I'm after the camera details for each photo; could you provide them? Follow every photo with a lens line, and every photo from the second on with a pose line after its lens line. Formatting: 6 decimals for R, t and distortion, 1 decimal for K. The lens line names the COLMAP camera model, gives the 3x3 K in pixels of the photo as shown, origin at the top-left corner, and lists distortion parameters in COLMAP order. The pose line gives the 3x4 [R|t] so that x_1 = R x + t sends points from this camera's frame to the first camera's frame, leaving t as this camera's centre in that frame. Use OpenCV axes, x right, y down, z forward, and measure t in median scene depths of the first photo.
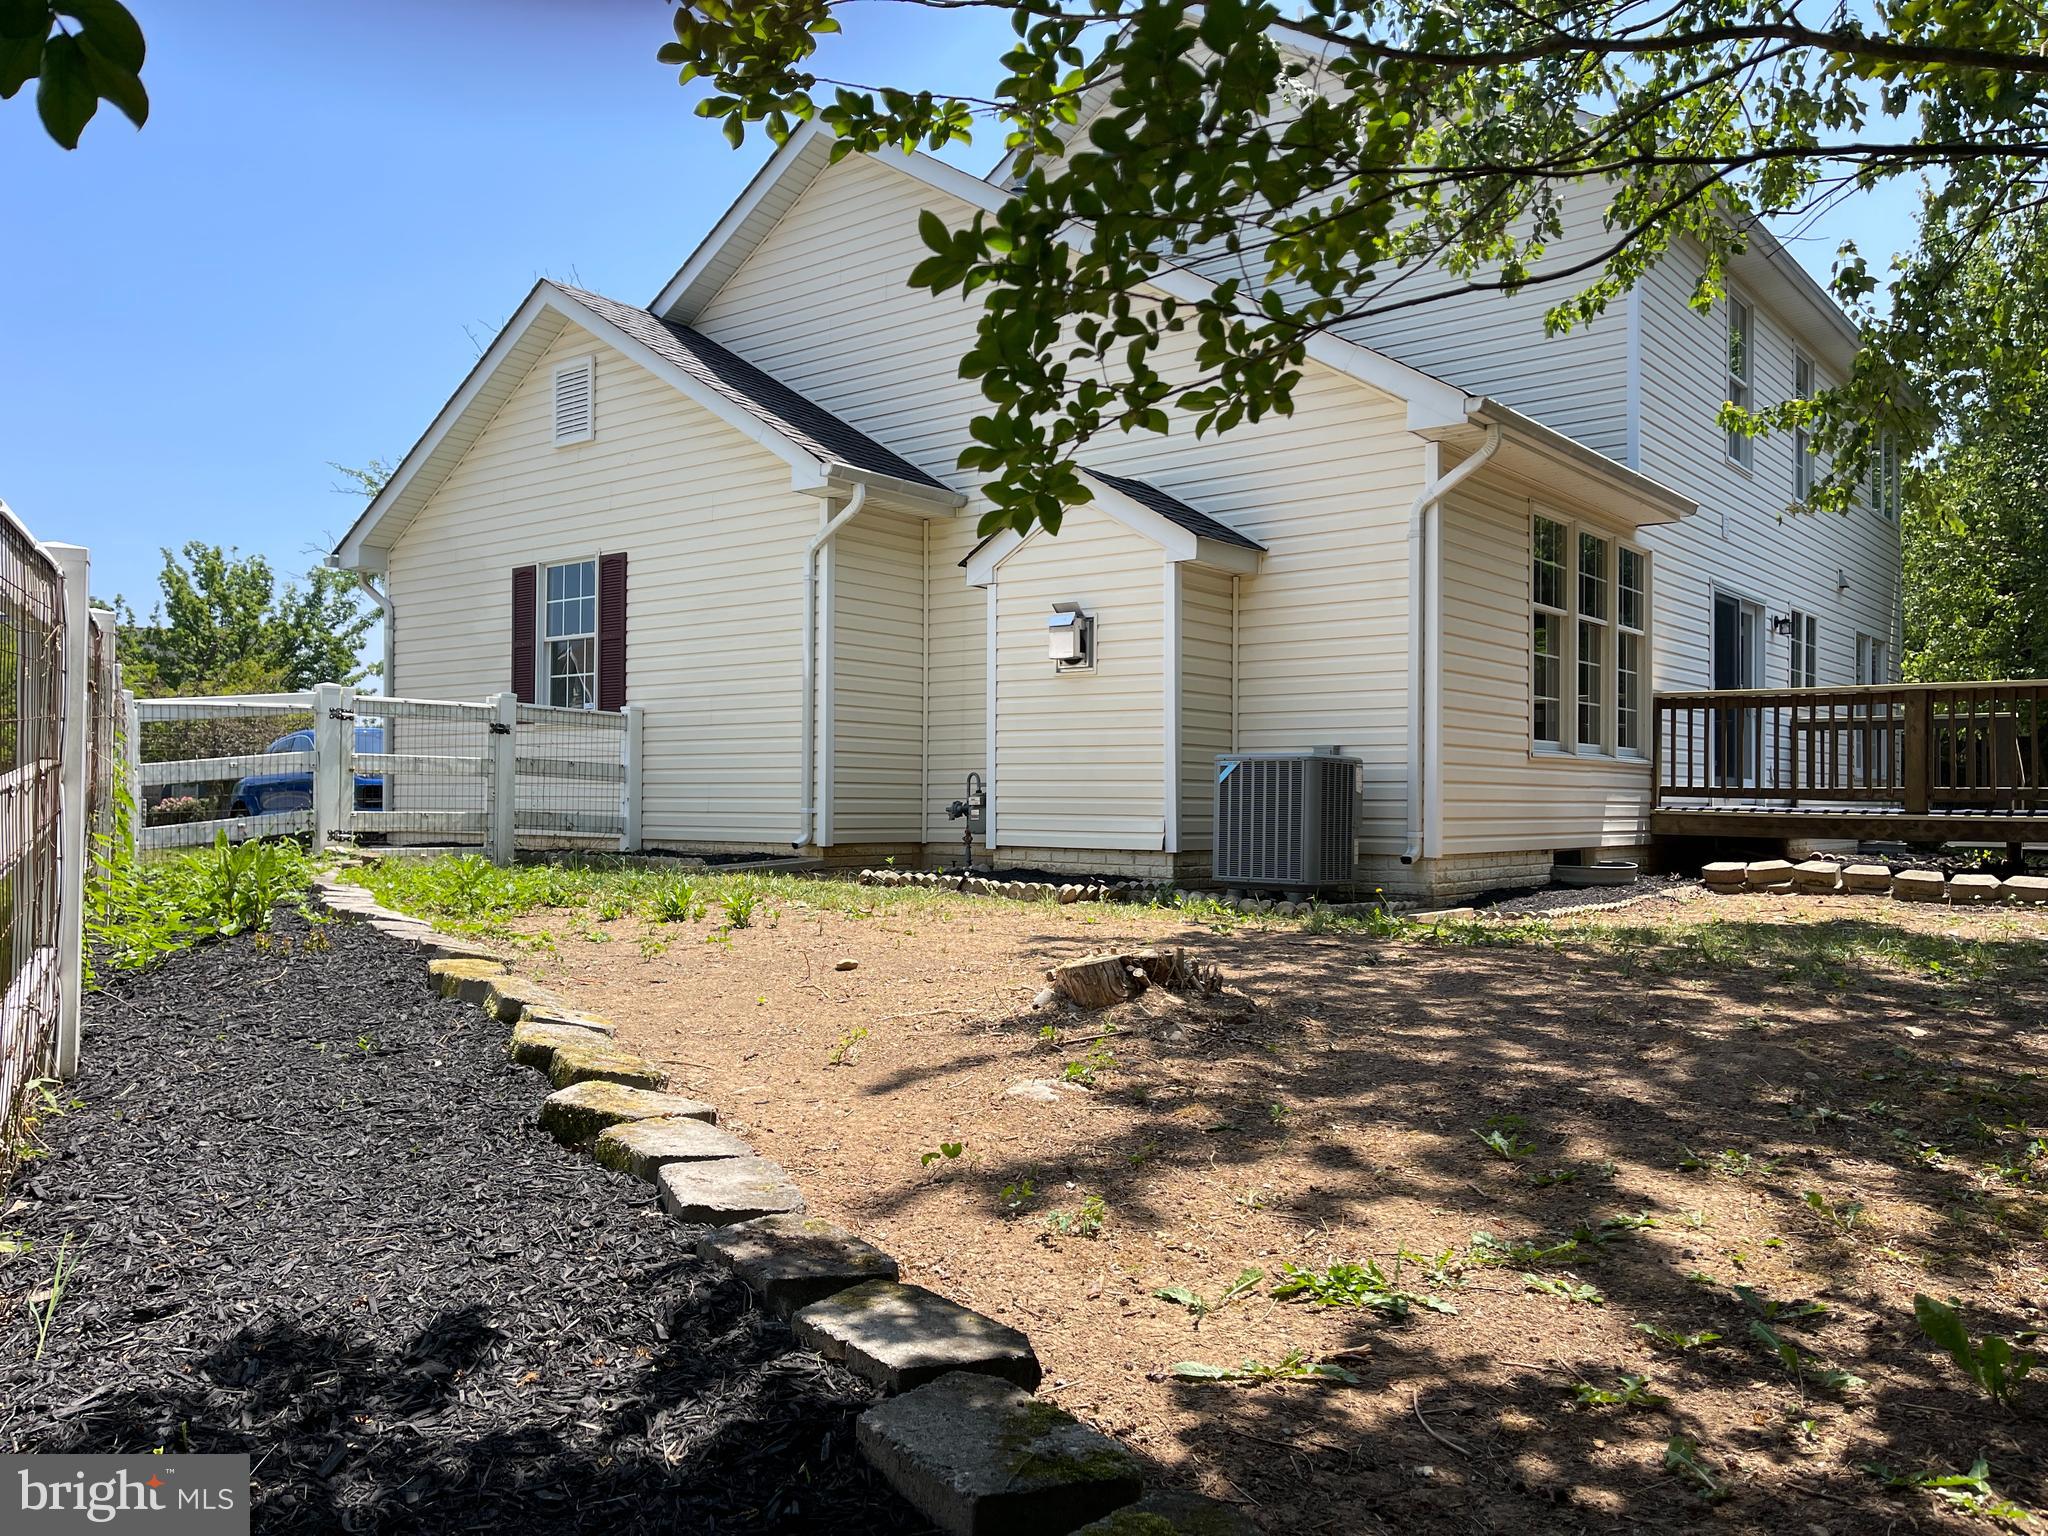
lens RADIAL K [[1491.2, 0, 1024.0], [0, 1491.2, 768.0], [0, 0, 1]] dist [0.001117, -0.004538]
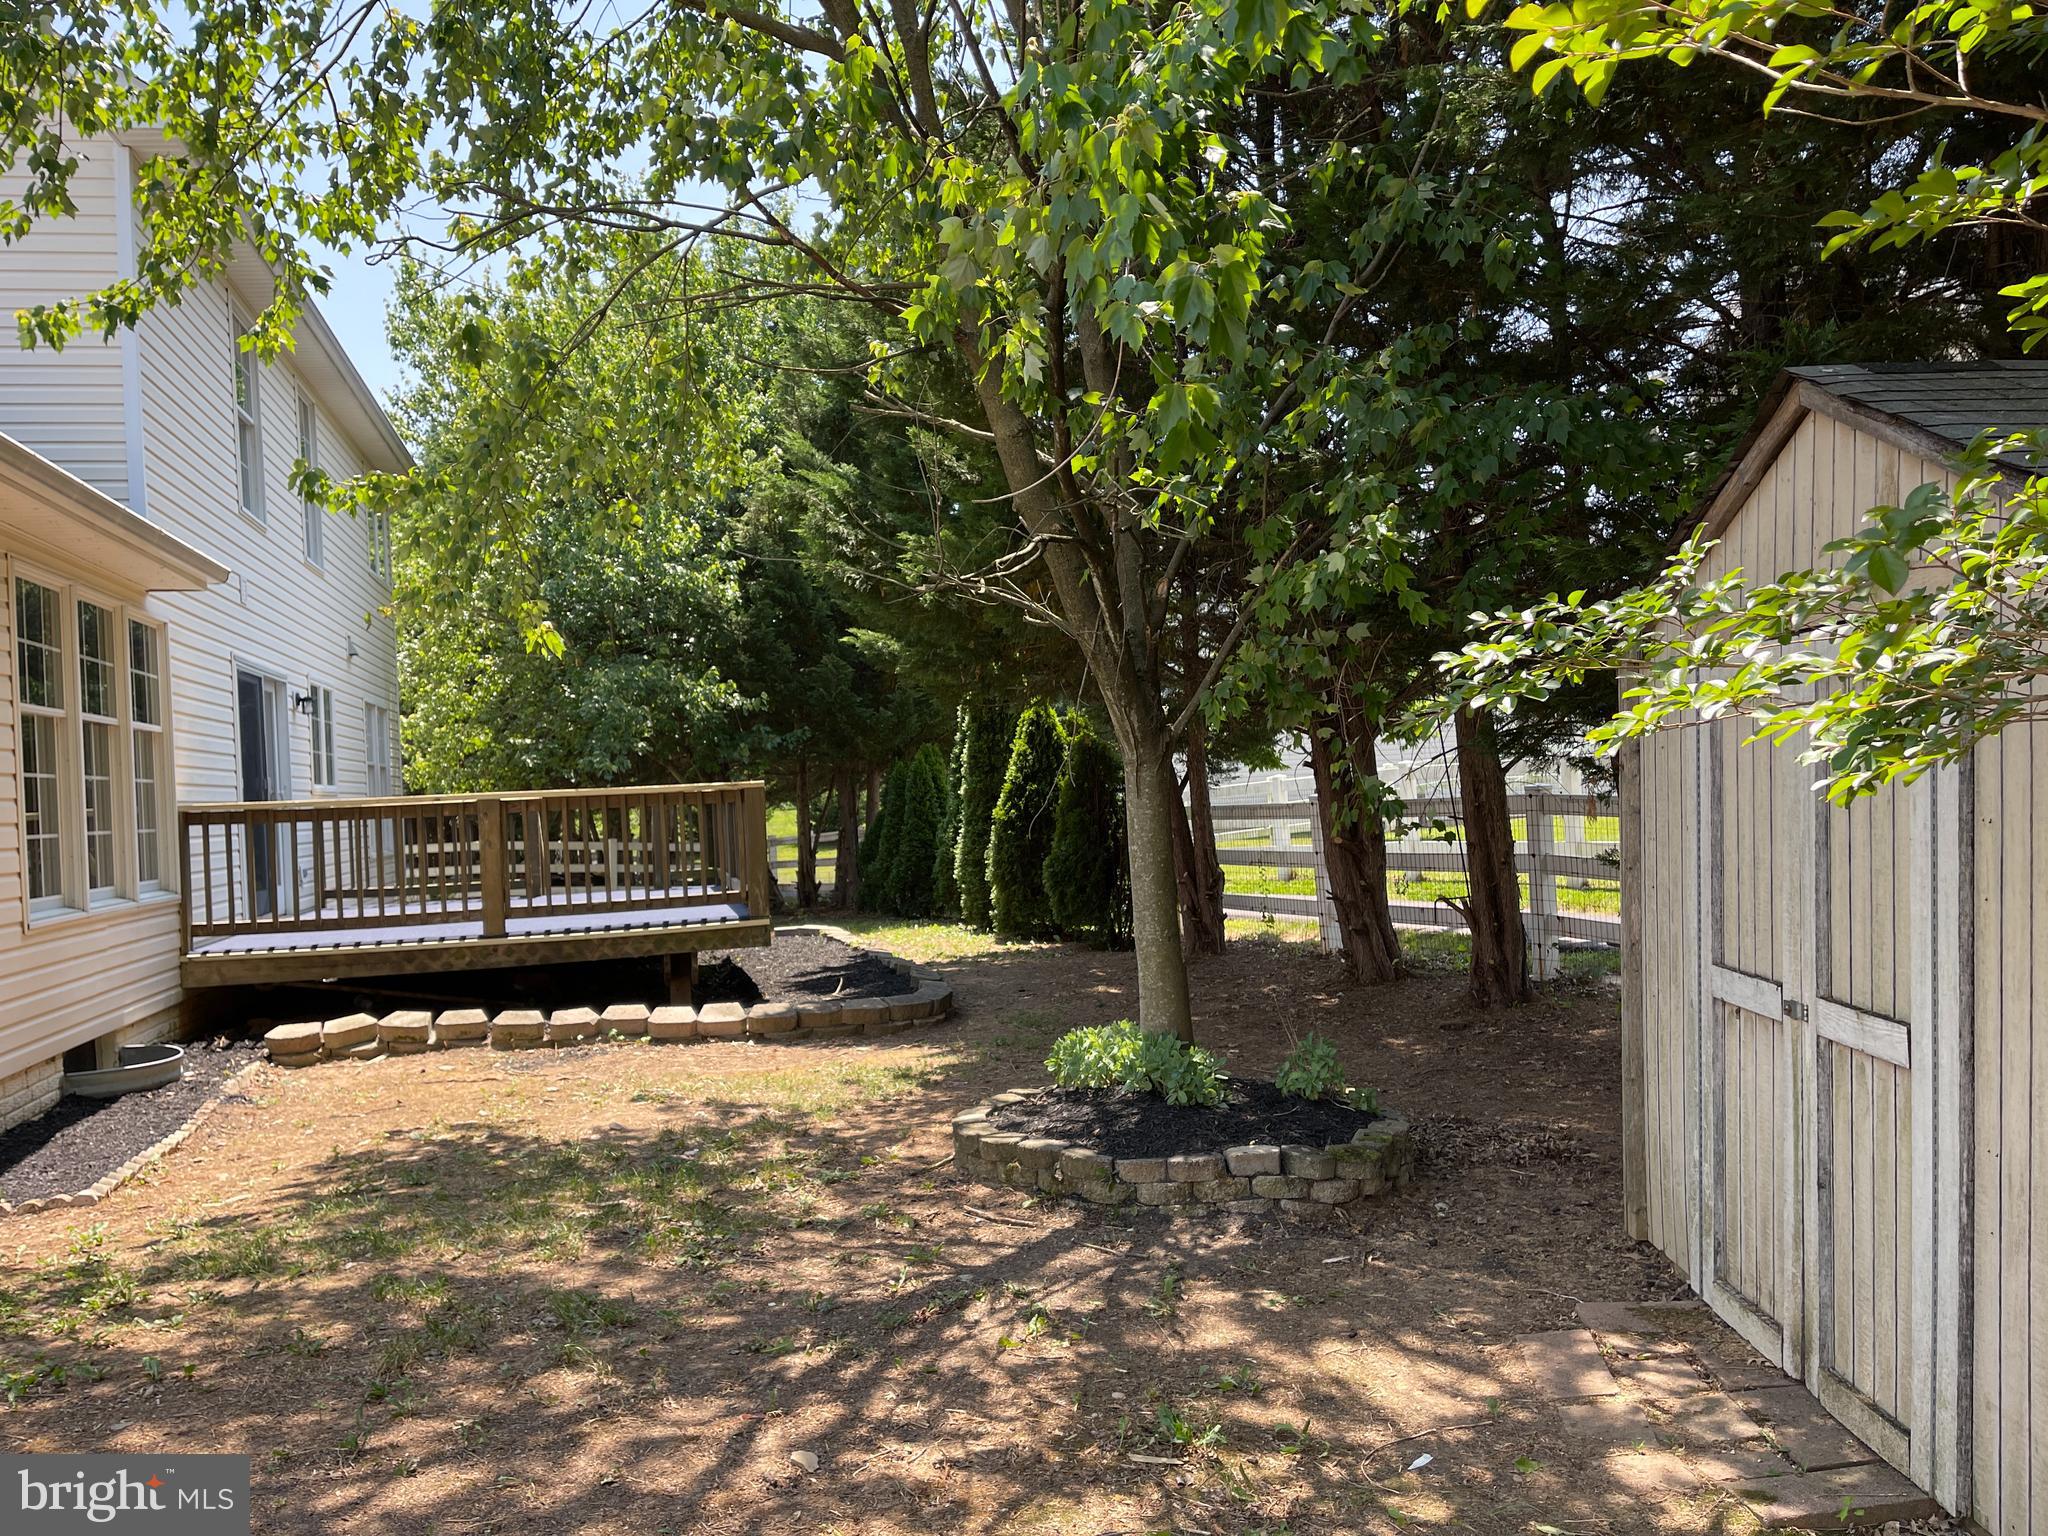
lens RADIAL K [[1491.2, 0, 1024.0], [0, 1491.2, 768.0], [0, 0, 1]] dist [0.001117, -0.004538]
pose [[0.563285, -0.024560, 0.825897, 0.027876], [0.034042, 0.999399, 0.006502, -0.060744], [-0.825561, 0.024452, 0.563783, 0.196090]]
